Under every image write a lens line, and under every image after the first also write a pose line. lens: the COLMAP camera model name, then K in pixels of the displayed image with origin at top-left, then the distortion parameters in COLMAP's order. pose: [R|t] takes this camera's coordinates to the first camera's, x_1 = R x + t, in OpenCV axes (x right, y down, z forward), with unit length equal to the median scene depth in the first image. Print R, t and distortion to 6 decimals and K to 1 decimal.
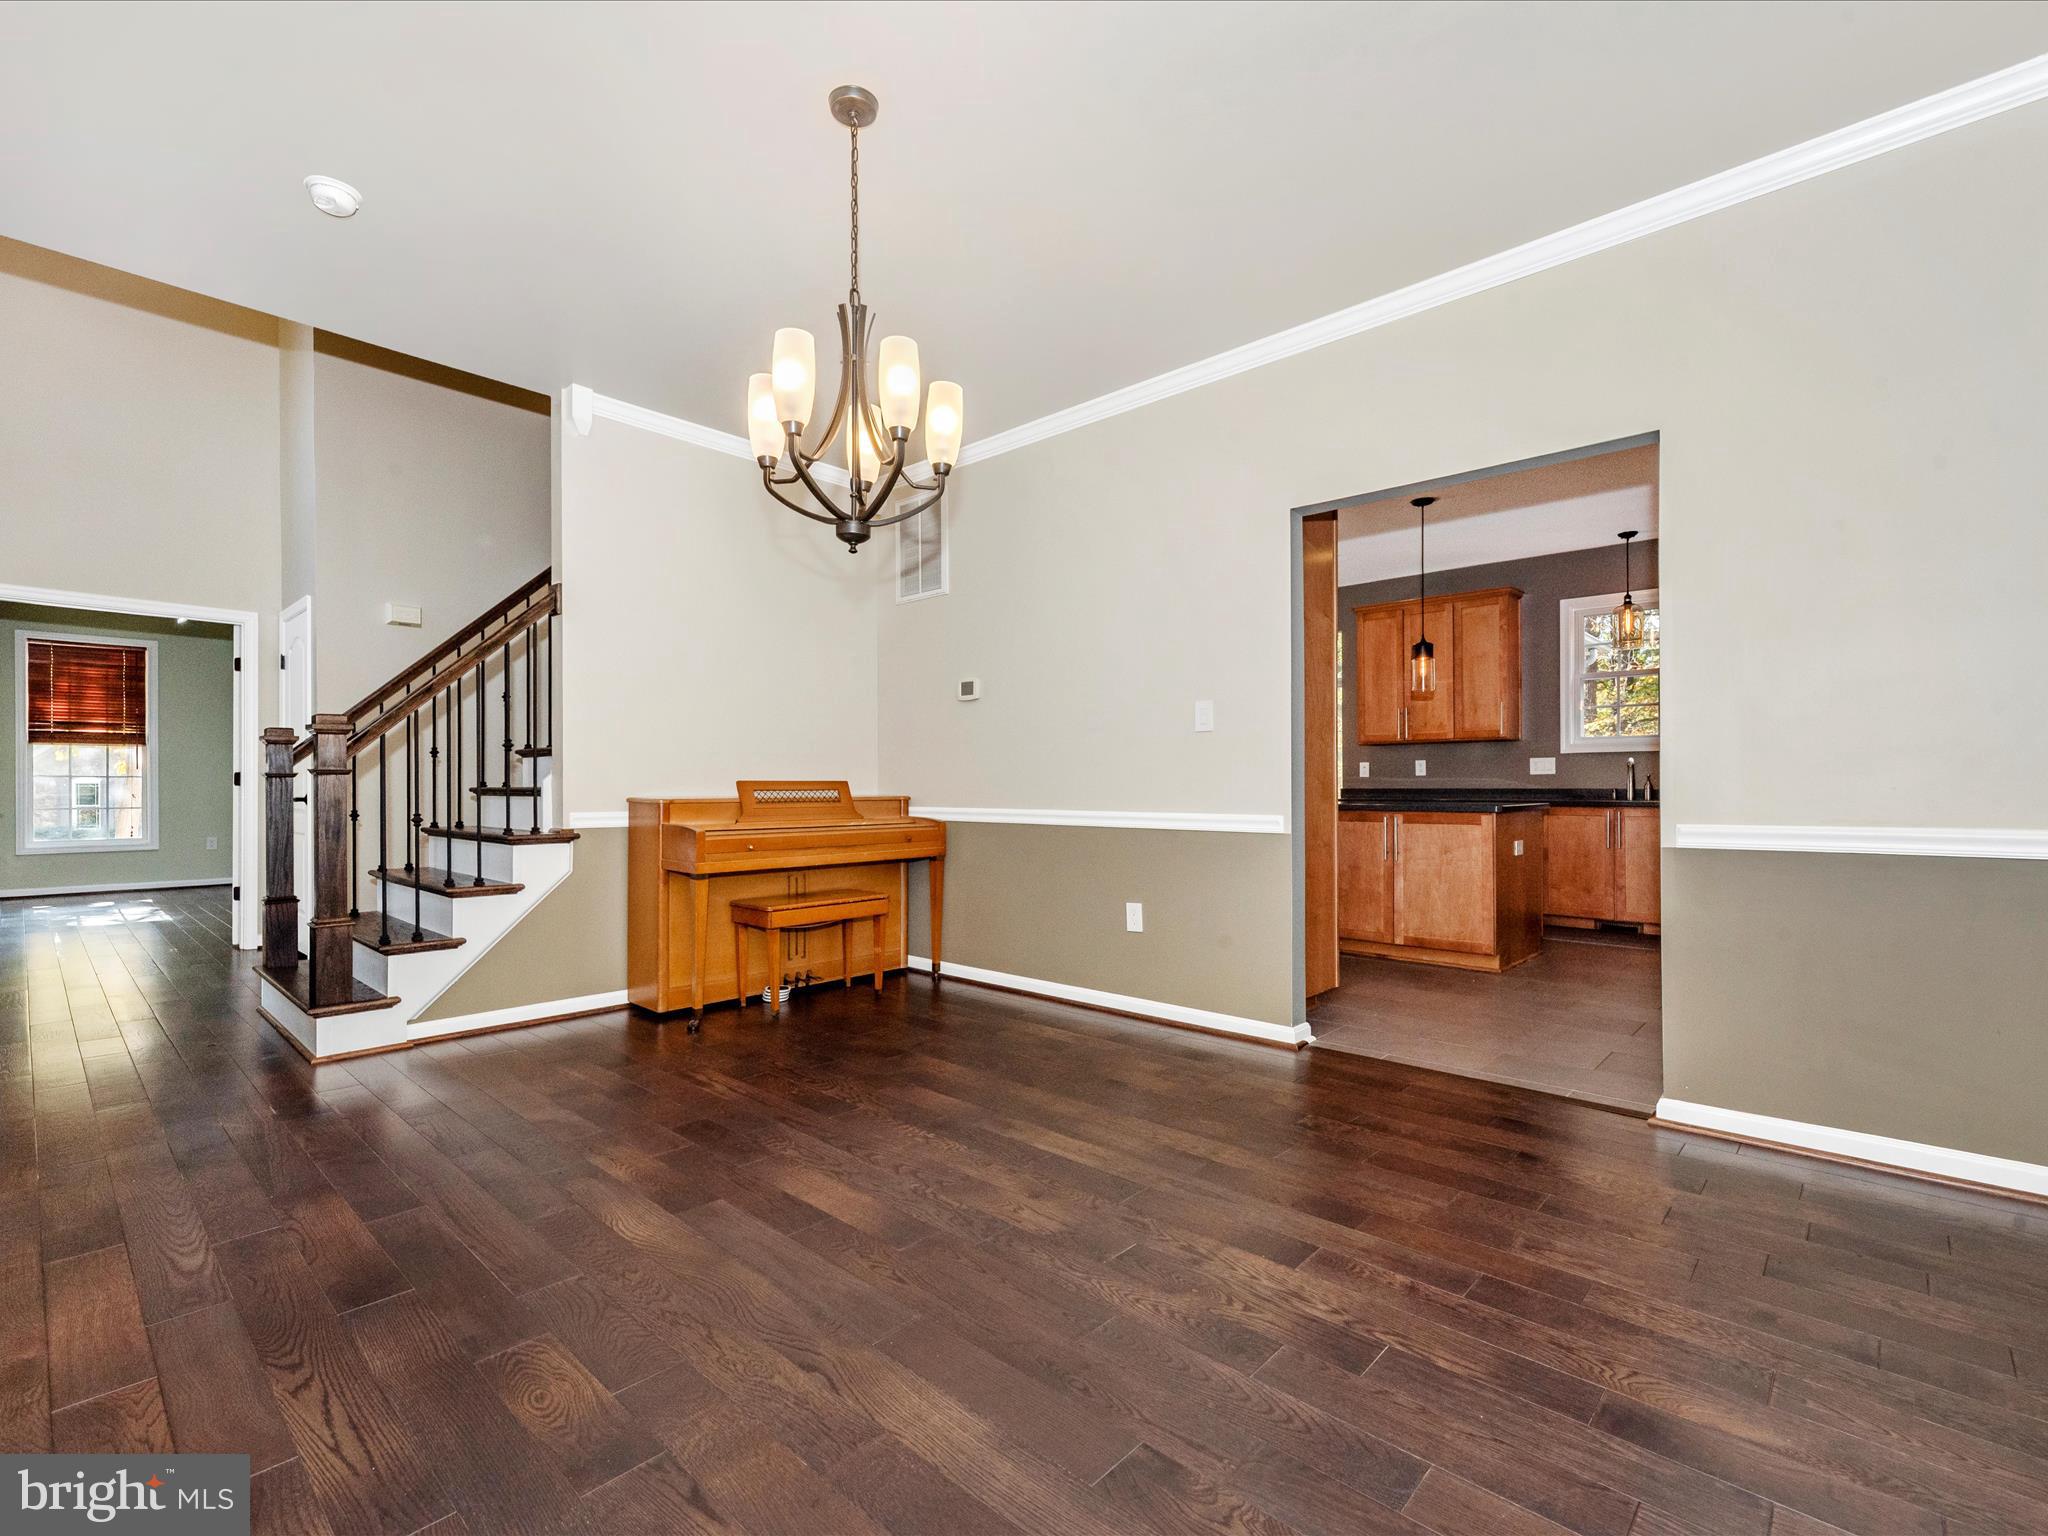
lens RADIAL K [[913.4, 0, 1023.9], [0, 913.4, 778.6], [0, 0, 1]] dist [-0.001159, 0.000726]
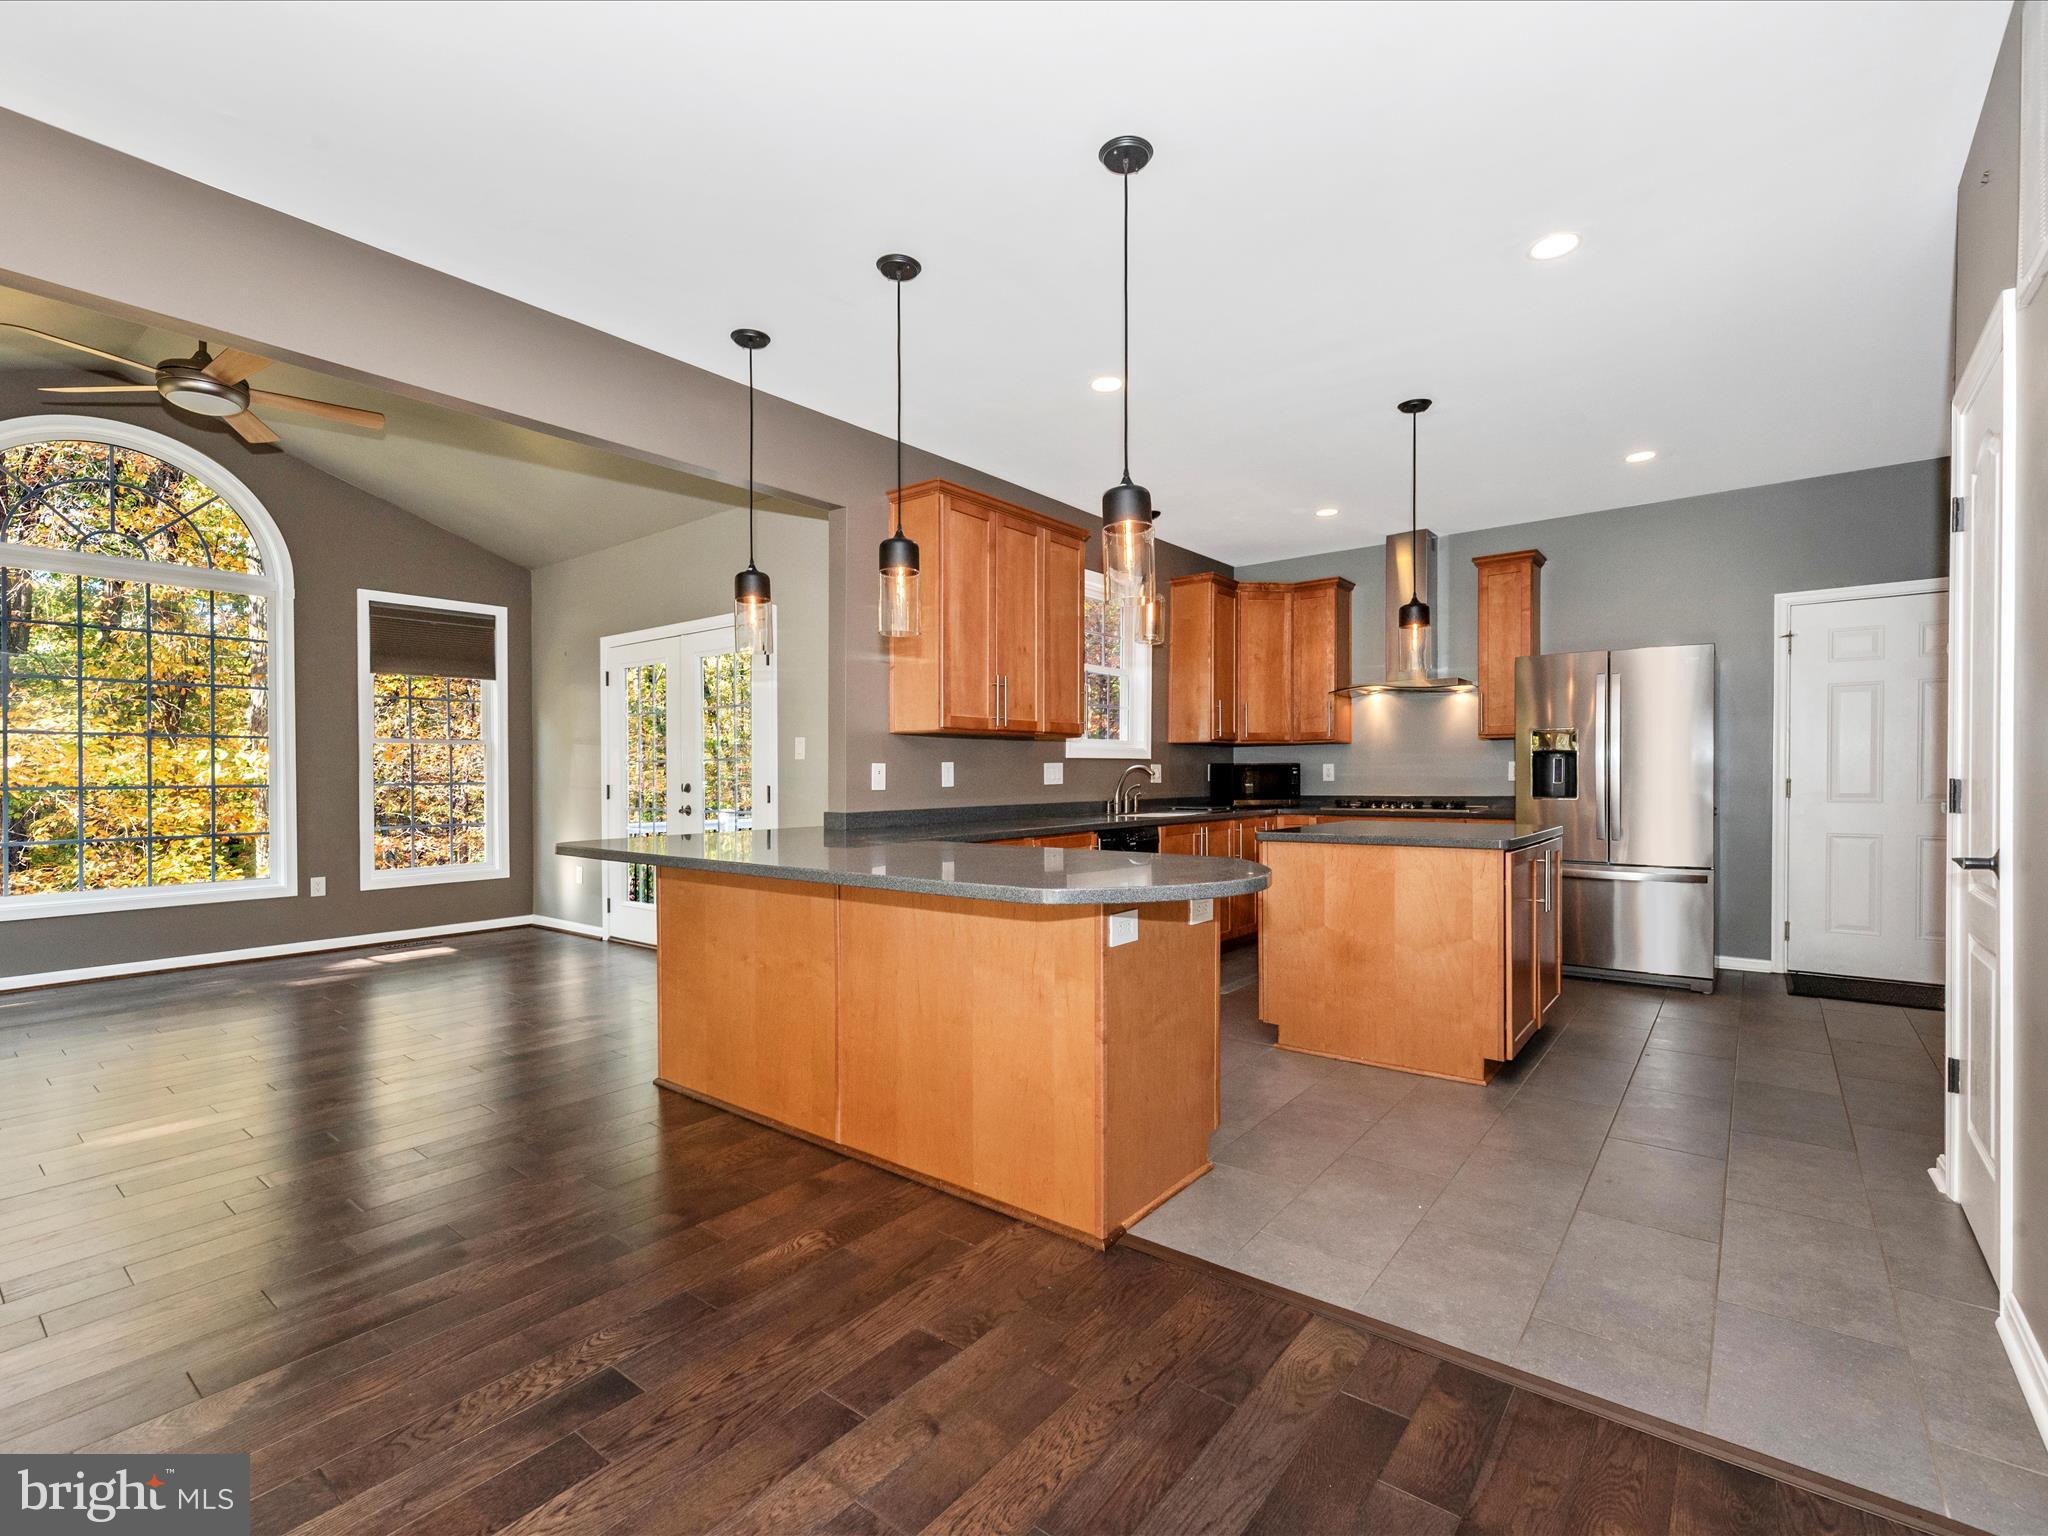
lens RADIAL K [[913.4, 0, 1013.2], [0, 913.4, 789.6], [0, 0, 1]] dist [-0.001159, 0.000726]
pose [[-0.079942, -0.012339, 0.996723, -0.196811], [0.002507, 0.999918, 0.012579, -0.009572], [-0.996796, 0.003504, -0.079904, 1.084883]]
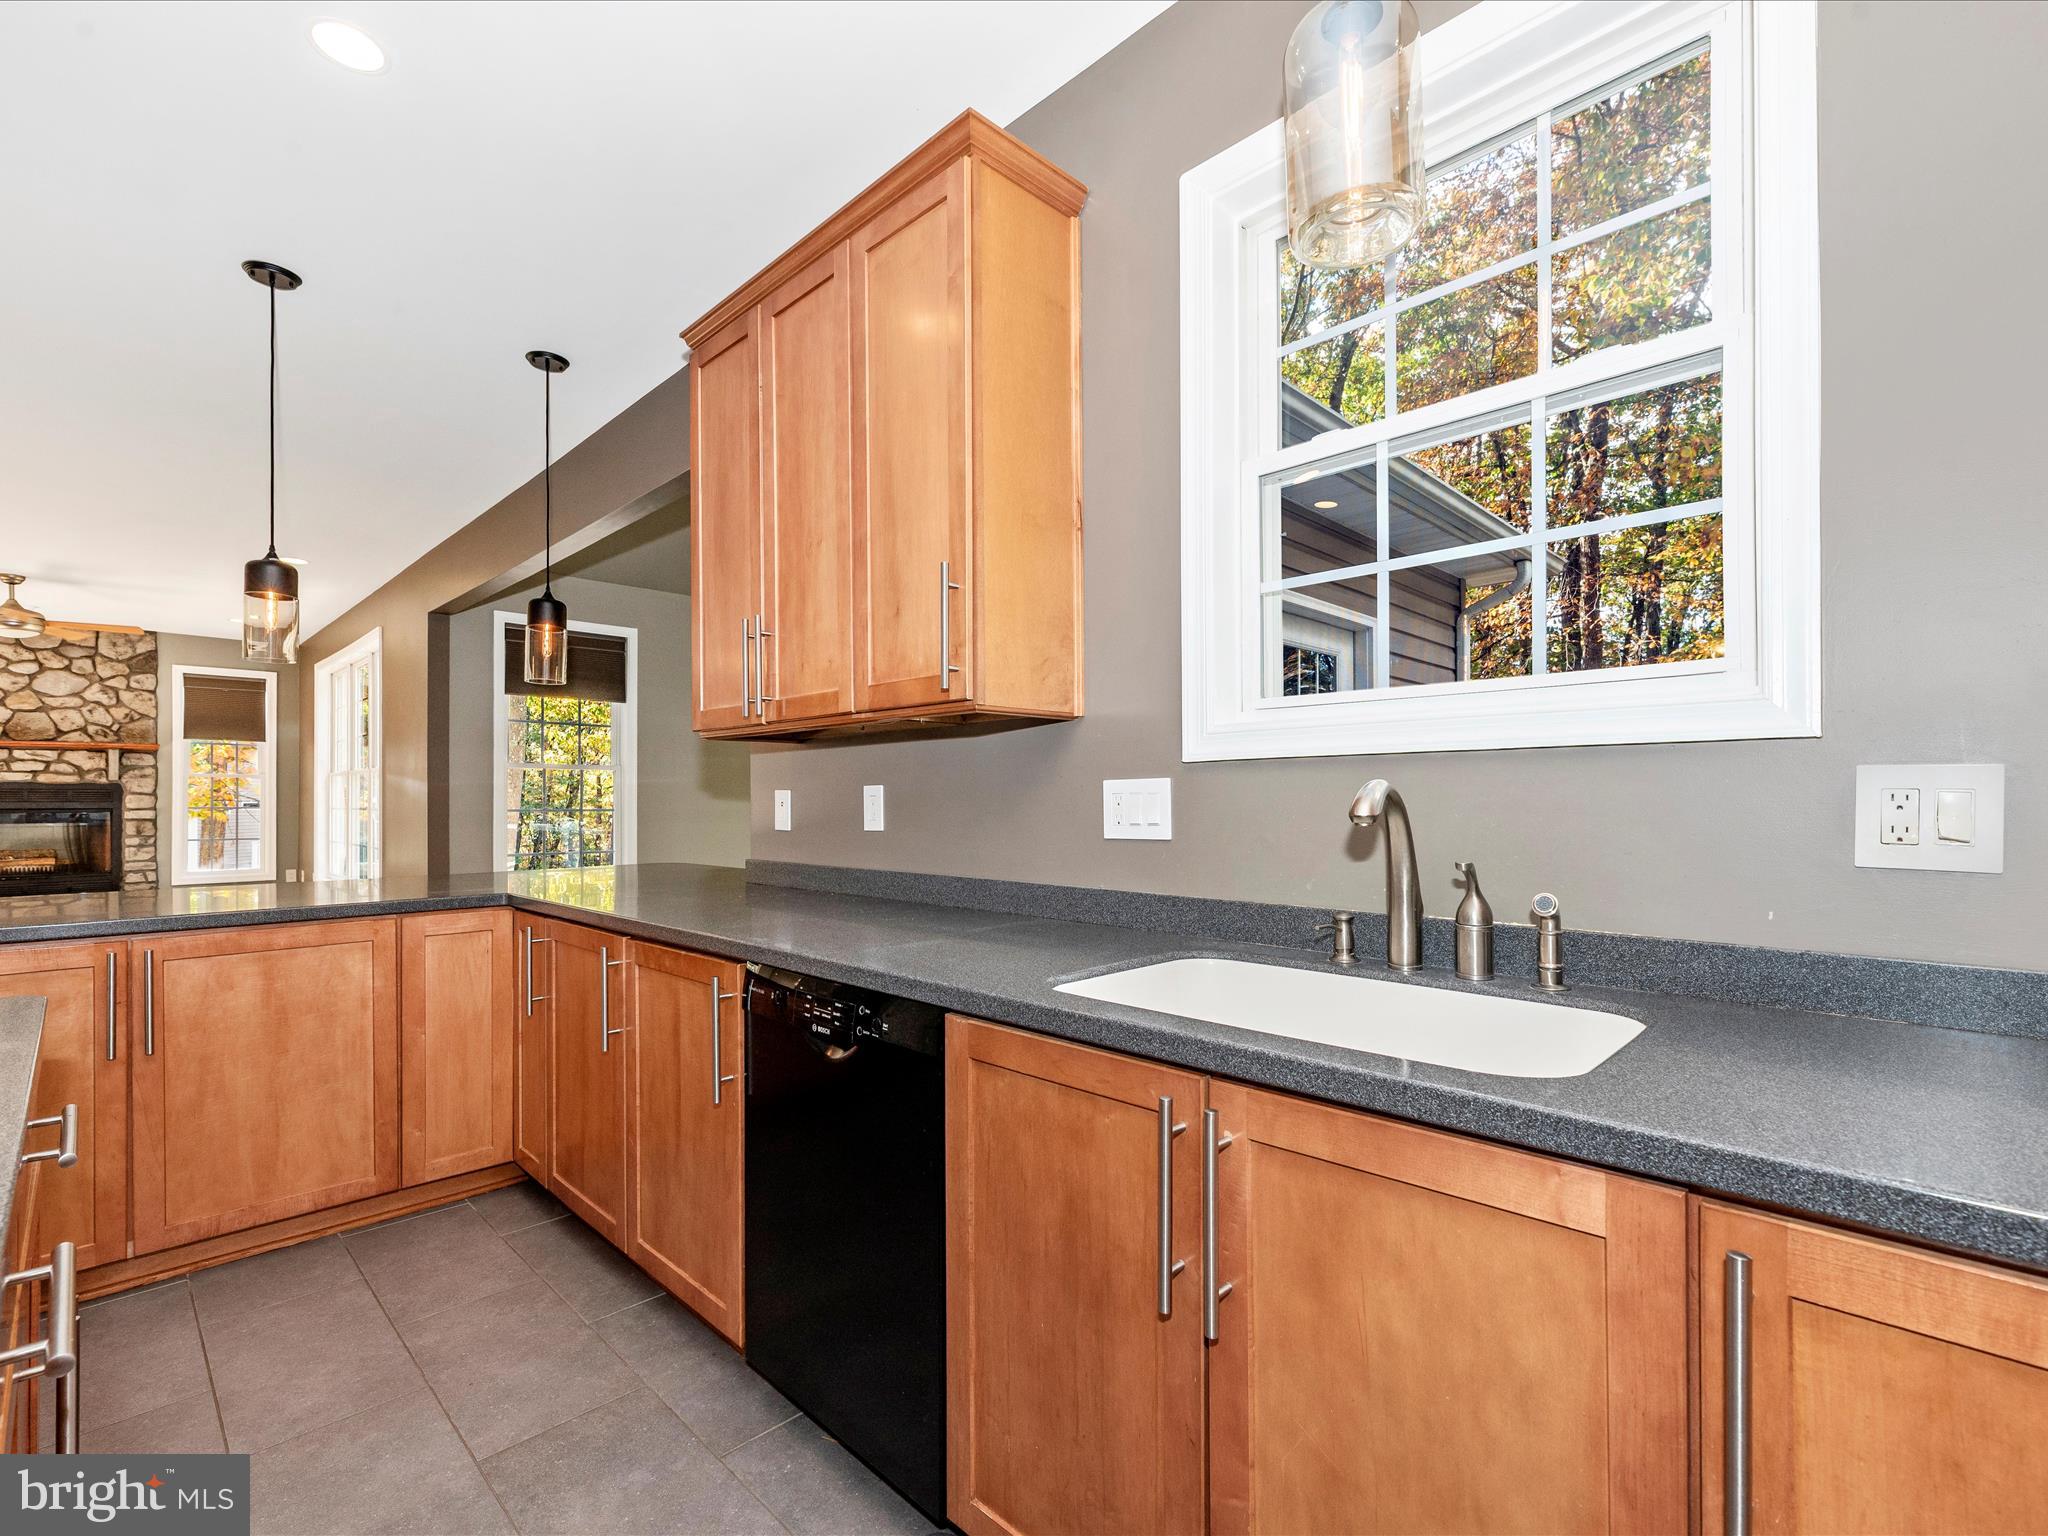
lens RADIAL K [[913.4, 0, 1016.8], [0, 913.4, 798.9], [0, 0, 1]] dist [-0.001159, 0.000726]
pose [[0.999582, 0.000794, -0.028914, 0.535407], [-0.000743, 0.999998, 0.001783, -0.016845], [0.028915, -0.001761, 0.999580, 0.719394]]
